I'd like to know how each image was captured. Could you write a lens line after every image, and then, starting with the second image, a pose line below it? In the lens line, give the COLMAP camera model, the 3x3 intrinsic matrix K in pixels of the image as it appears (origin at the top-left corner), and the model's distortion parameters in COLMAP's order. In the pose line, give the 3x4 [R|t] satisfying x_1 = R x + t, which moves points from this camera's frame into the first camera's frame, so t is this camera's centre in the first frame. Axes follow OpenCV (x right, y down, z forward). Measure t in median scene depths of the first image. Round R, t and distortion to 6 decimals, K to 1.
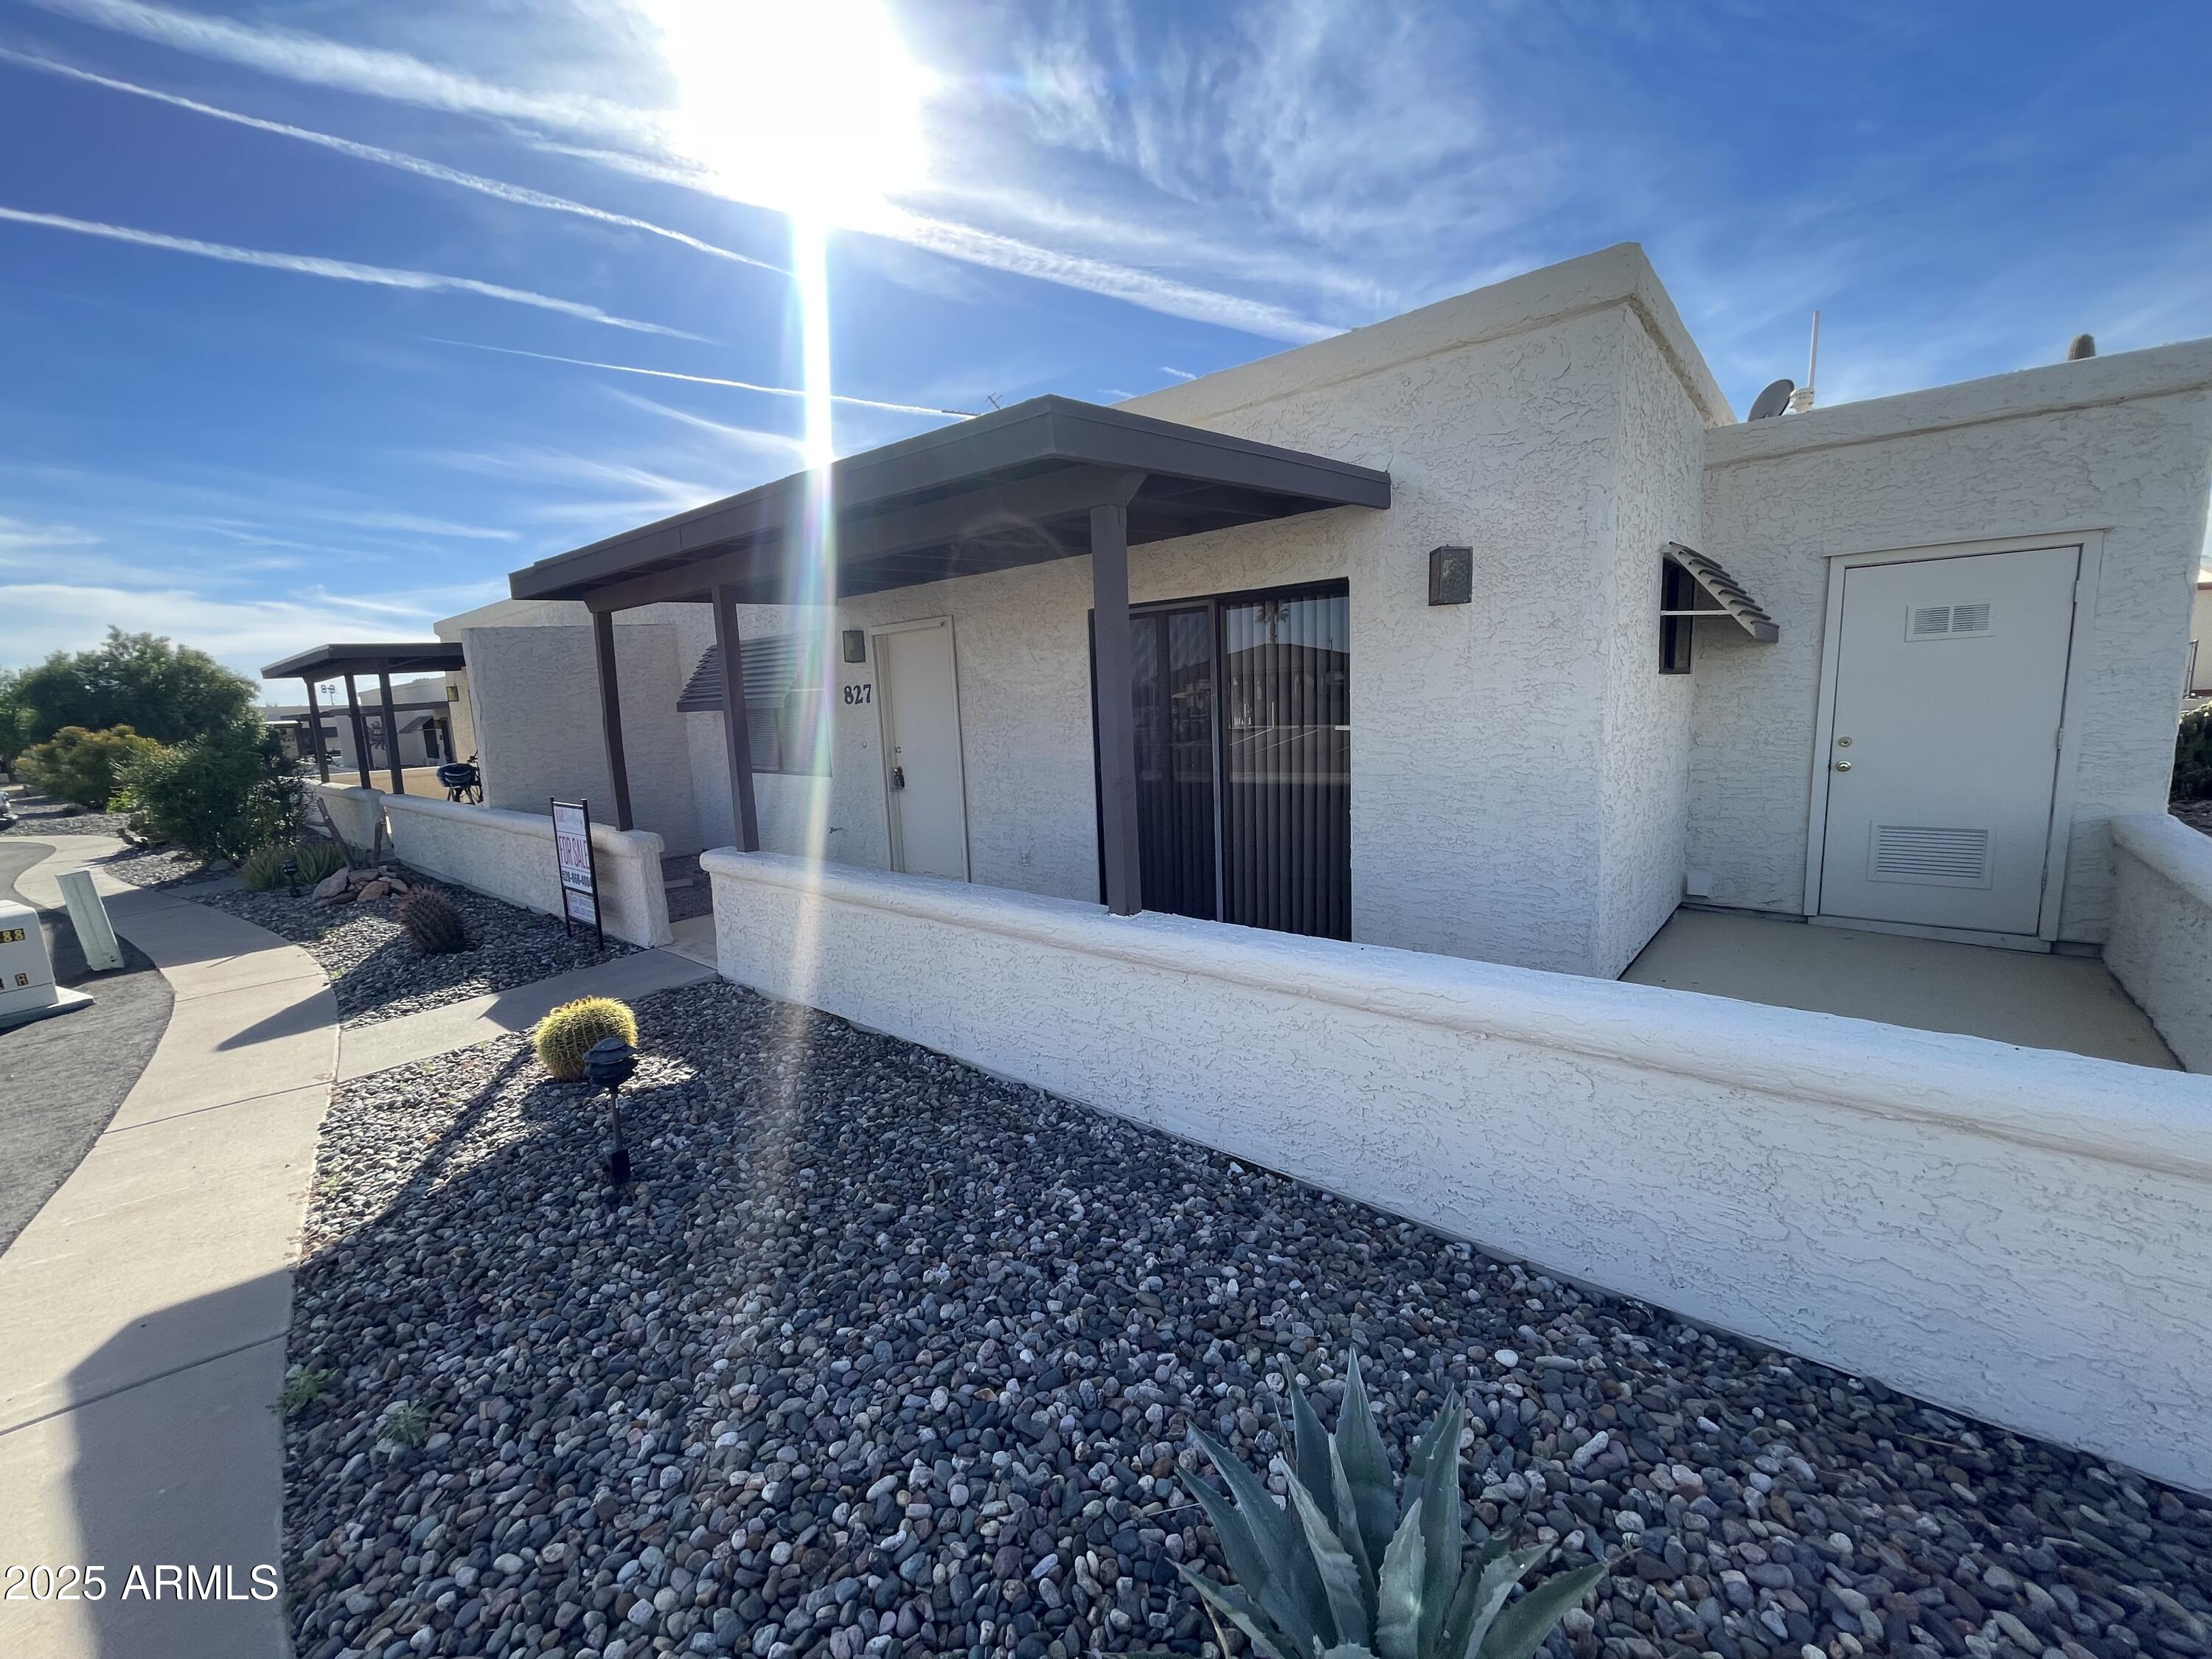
lens RADIAL K [[891.5, 0, 1102.4], [0, 891.5, 831.6], [0, 0, 1]] dist [0.001640, 0.000265]
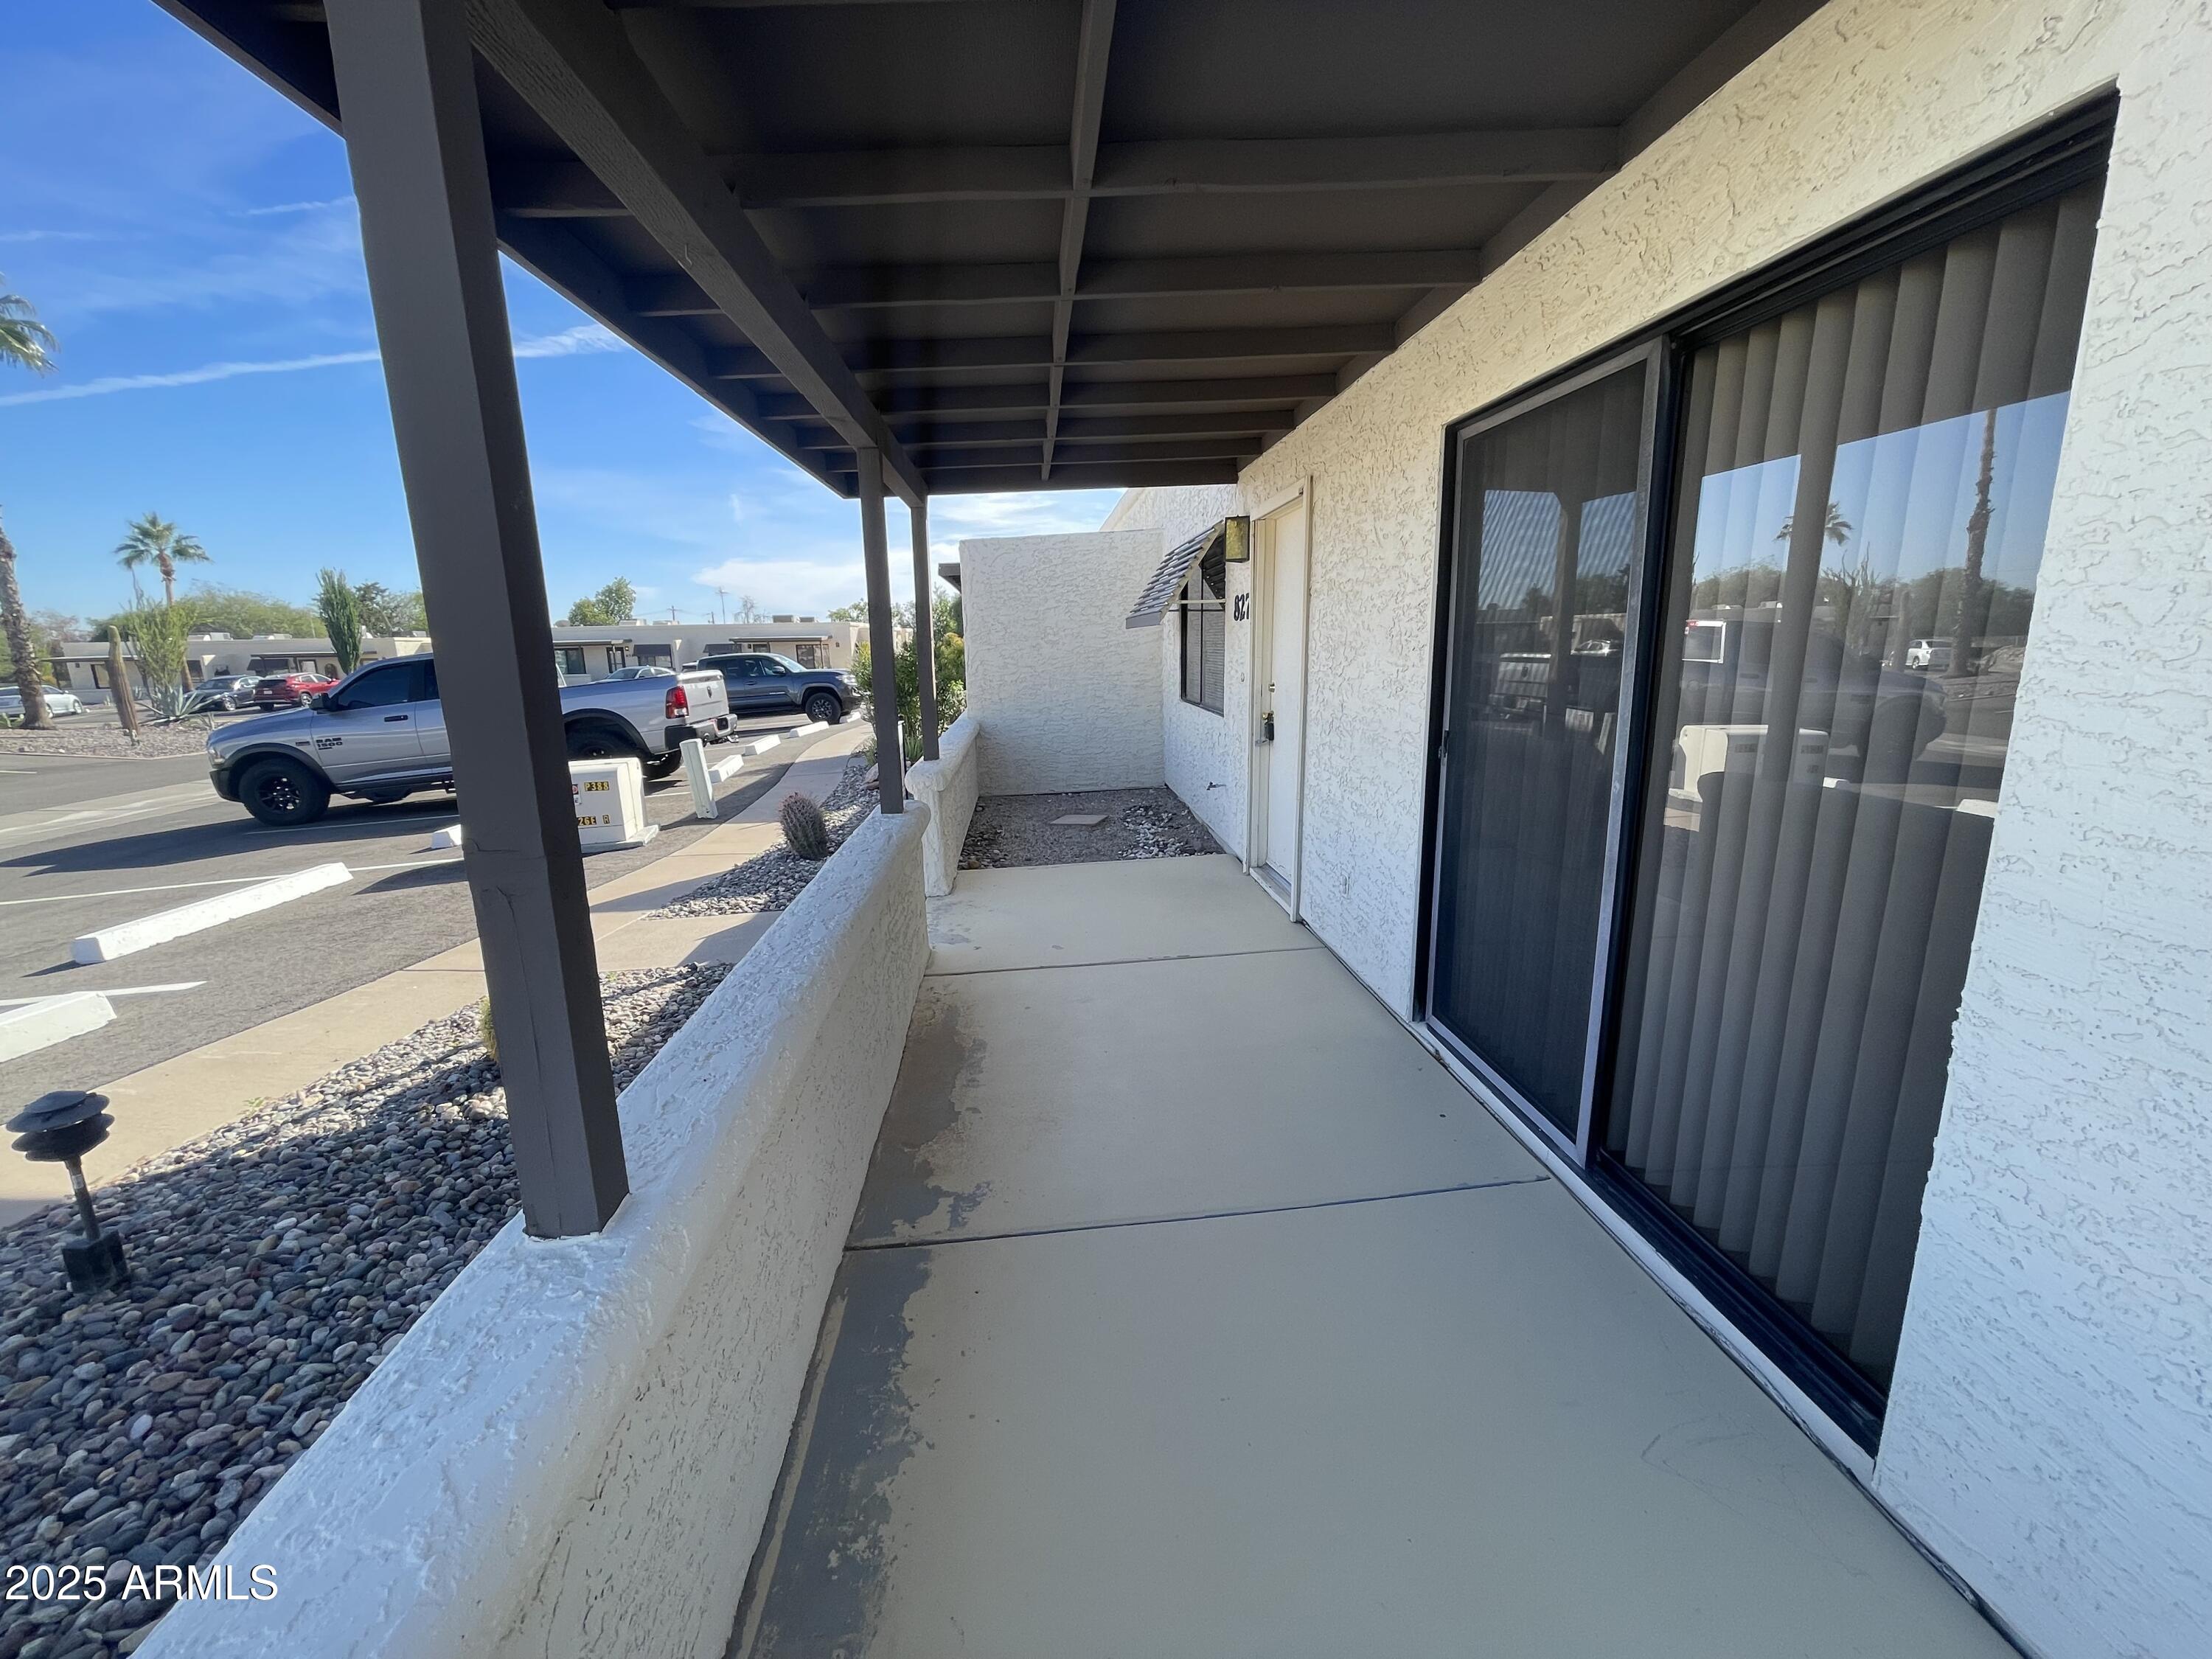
lens RADIAL K [[891.5, 0, 1109.6], [0, 891.5, 819.6], [0, 0, 1]] dist [0.001640, 0.000265]
pose [[0.712919, 0.164705, -0.681629, 0.246931], [-0.114840, 0.986325, 0.118219, -0.080052], [0.691779, -0.006002, 0.722084, 0.565810]]
